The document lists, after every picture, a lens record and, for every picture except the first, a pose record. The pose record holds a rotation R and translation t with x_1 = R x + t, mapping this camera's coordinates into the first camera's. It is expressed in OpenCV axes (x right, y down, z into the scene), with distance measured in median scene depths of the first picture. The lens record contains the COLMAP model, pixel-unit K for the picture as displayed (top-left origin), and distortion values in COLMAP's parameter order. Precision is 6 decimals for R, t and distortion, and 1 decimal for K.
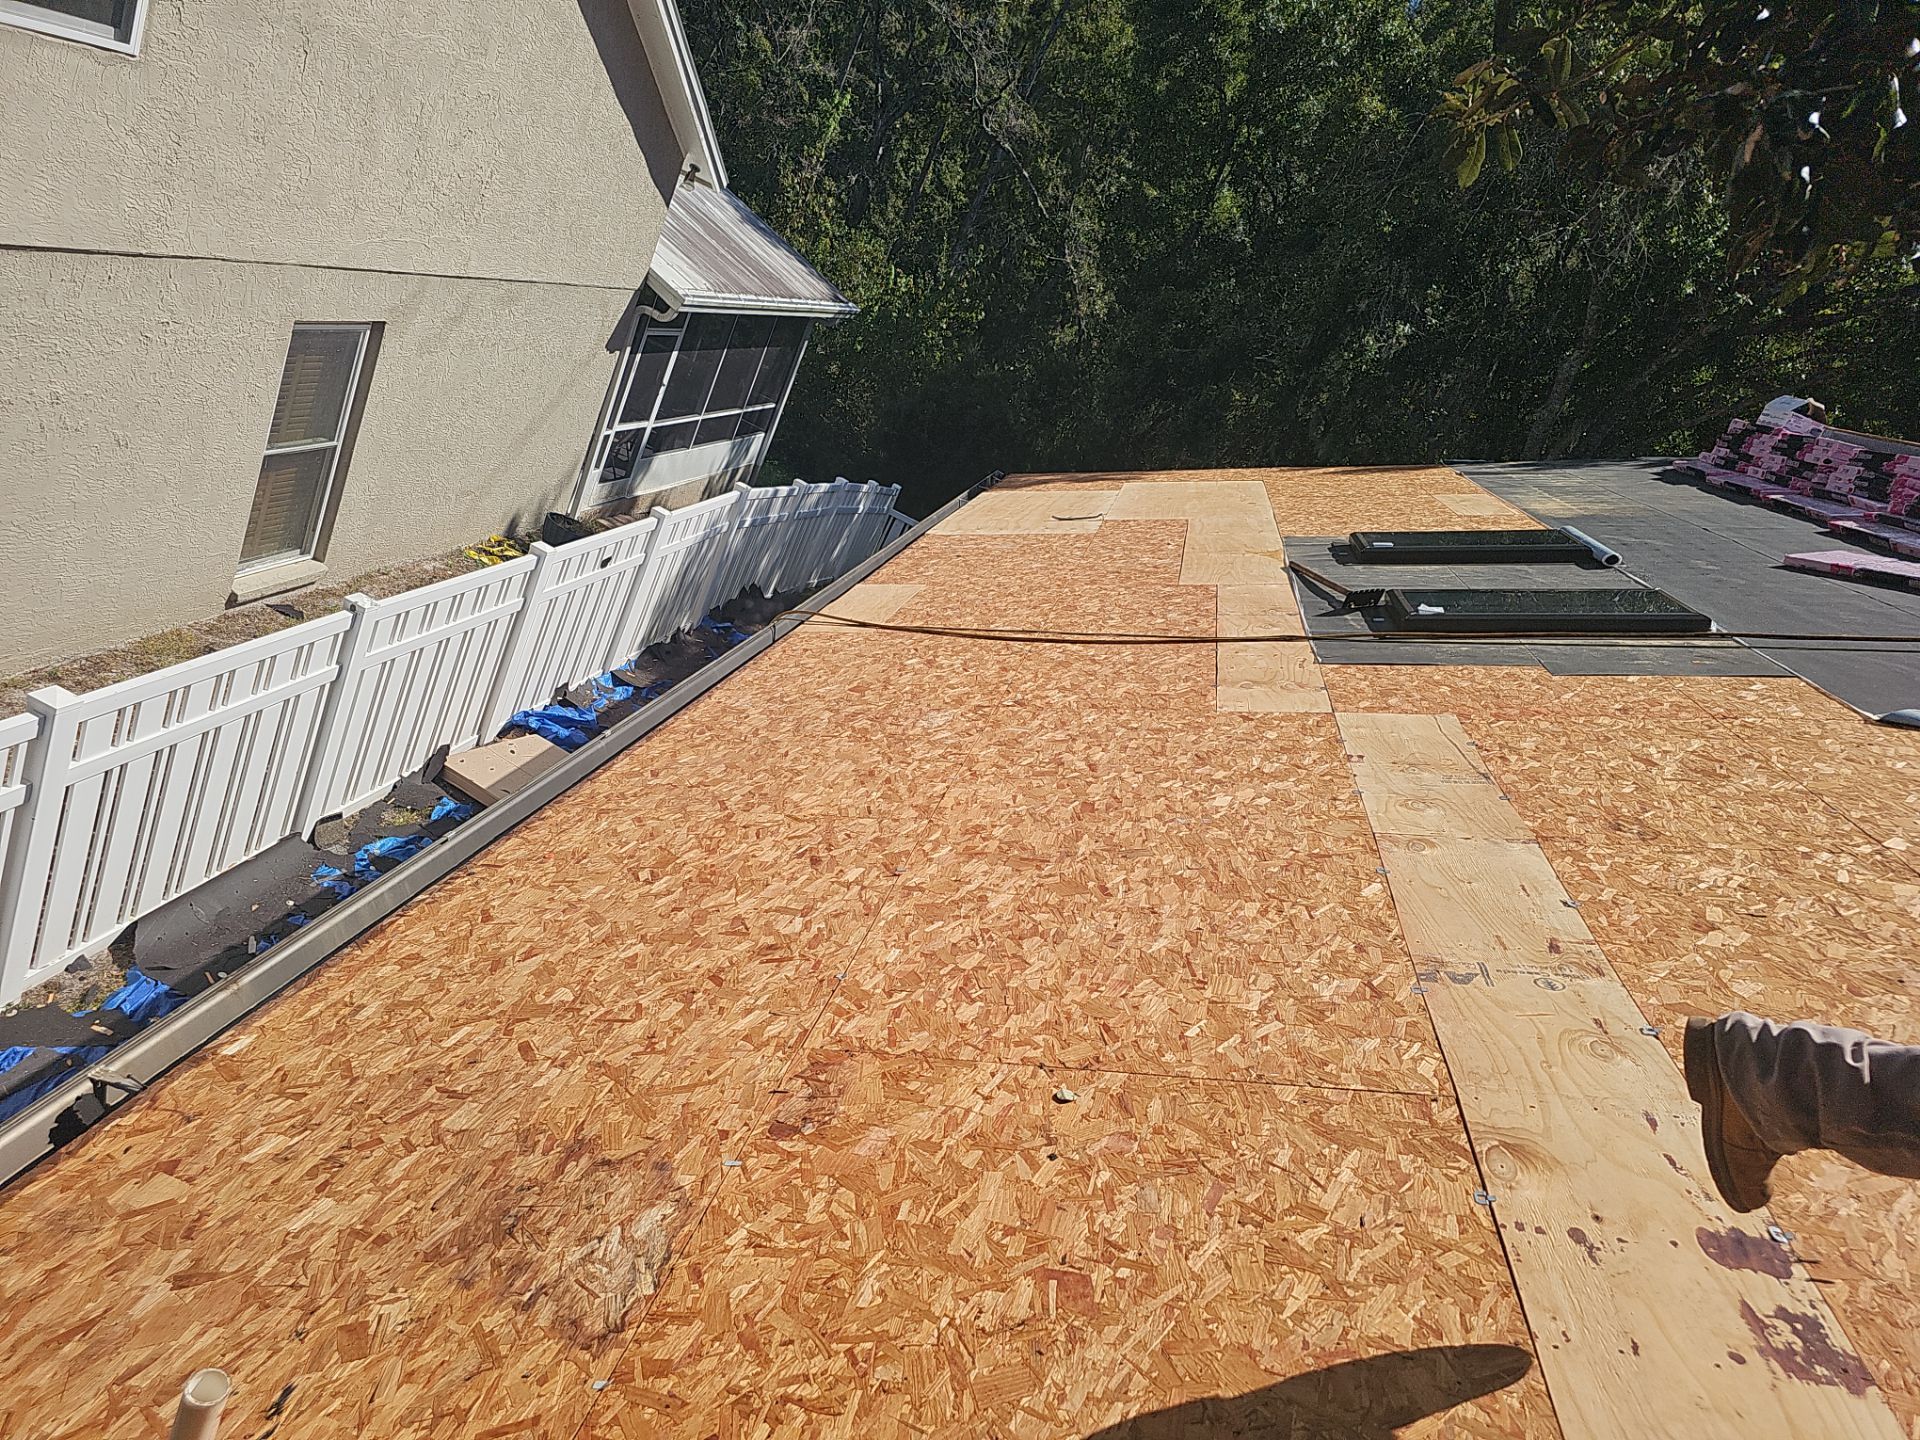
lens RADIAL K [[1306.2, 0, 960.0], [0, 1306.2, 720.0], [0, 0, 1]] dist [0.041418, -0.023100]
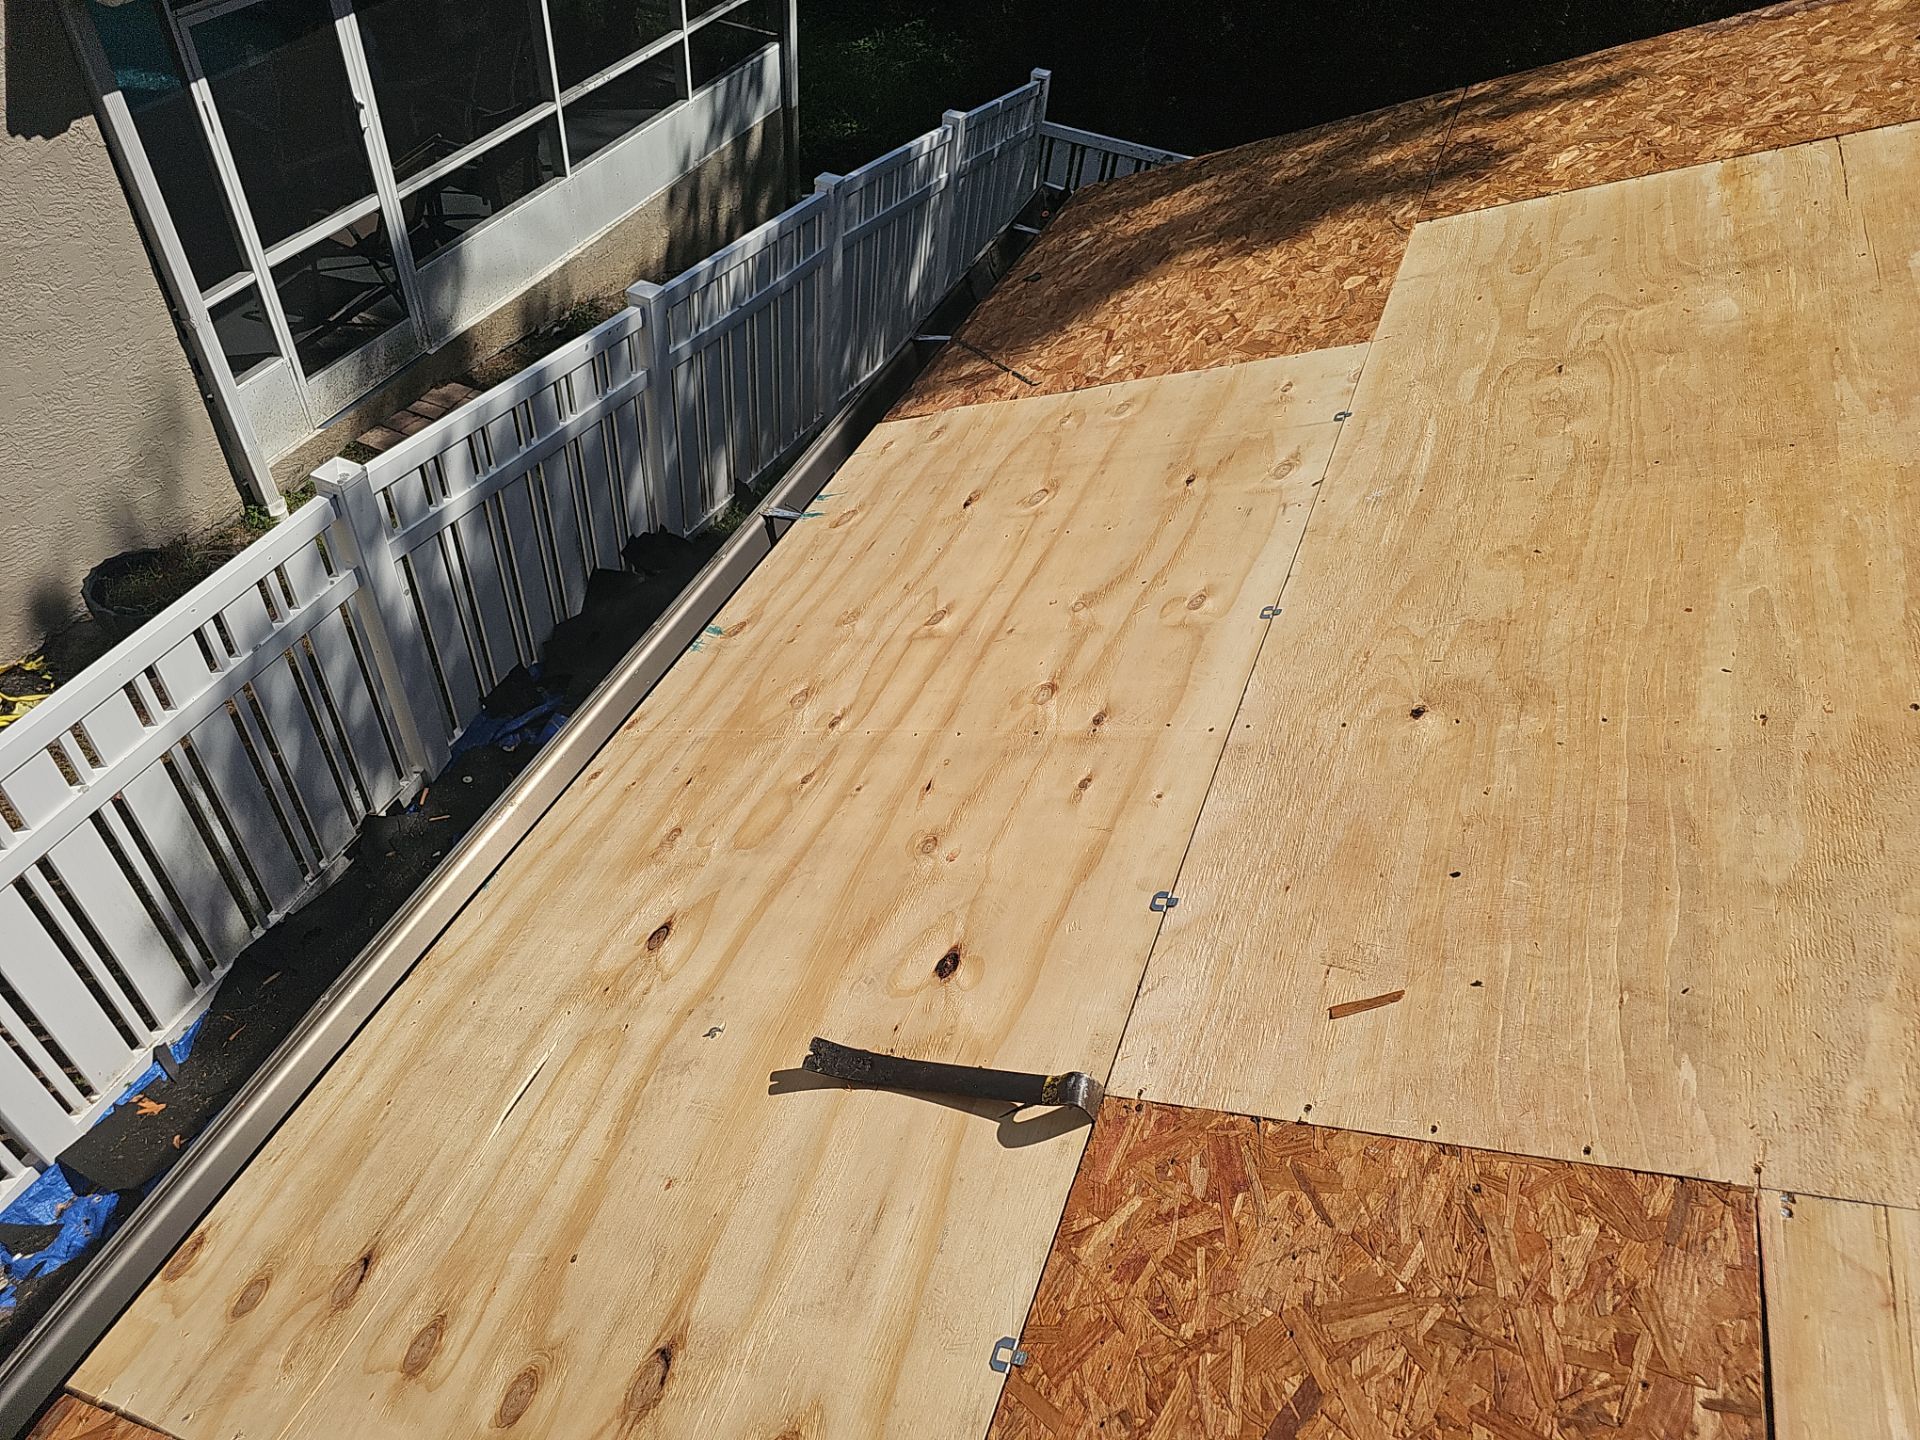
lens RADIAL K [[1286.1, 0, 984.3], [0, 1286.1, 723.5], [0, 0, 1]] dist [0.002231, -0.005756]
pose [[0.932123, -0.113267, -0.343972, 0.113799], [0.236556, 0.909622, 0.341510, -0.186618], [0.274203, -0.399698, 0.874674, 0.675440]]
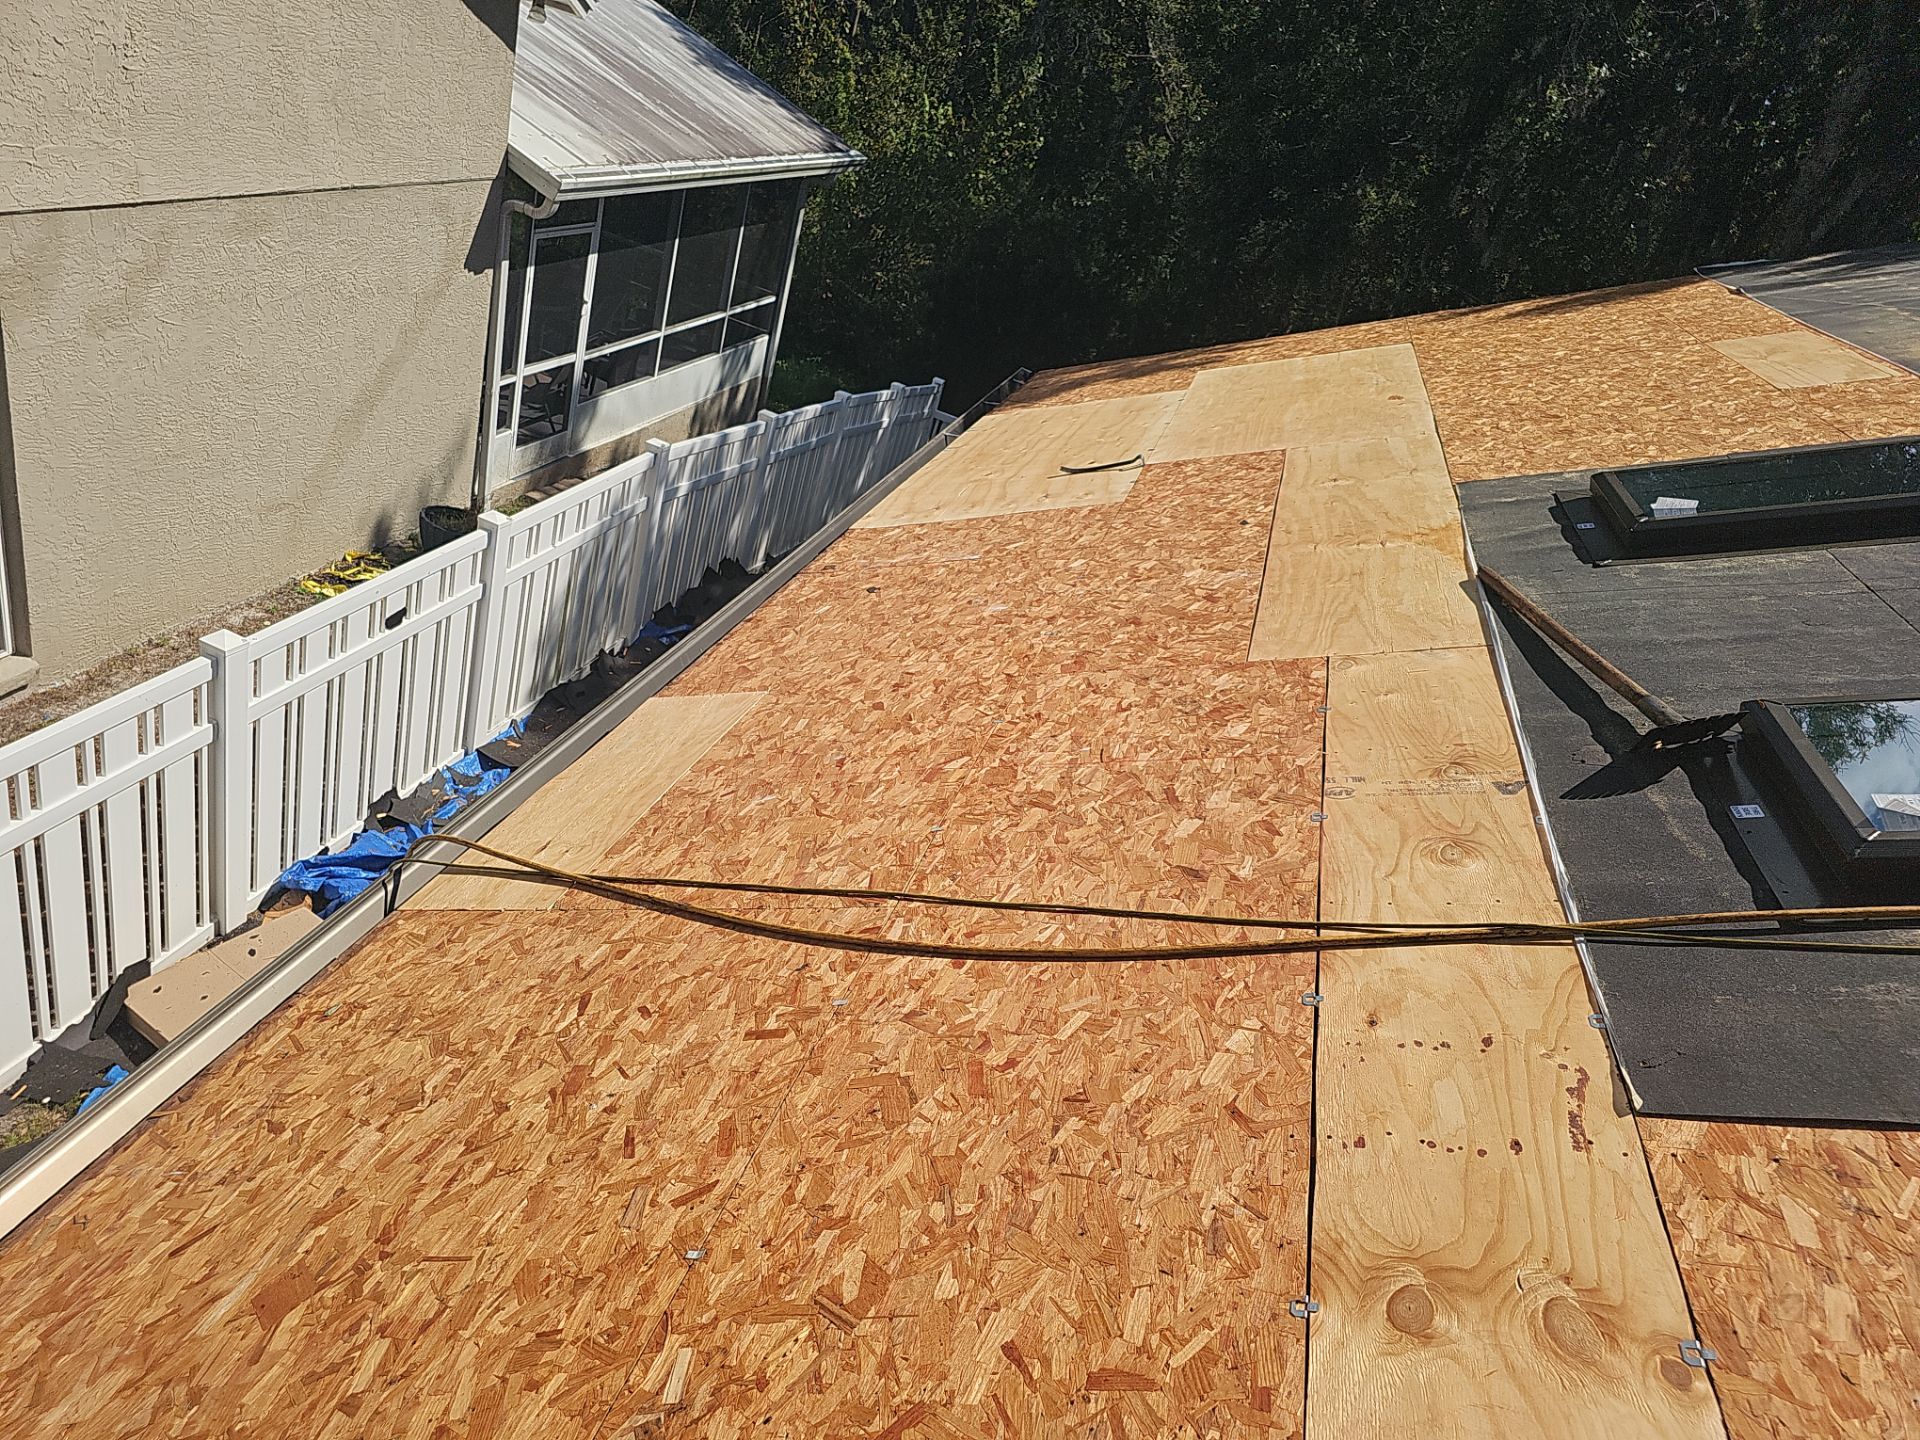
lens RADIAL K [[1305.7, 0, 968.1], [0, 1305.7, 738.6], [0, 0, 1]] dist [0.015457, -0.002274]
pose [[0.987884, -0.096380, -0.121640, 0.068119], [0.110509, 0.987162, 0.115322, -0.080450], [0.108964, -0.127367, 0.985852, 0.286213]]
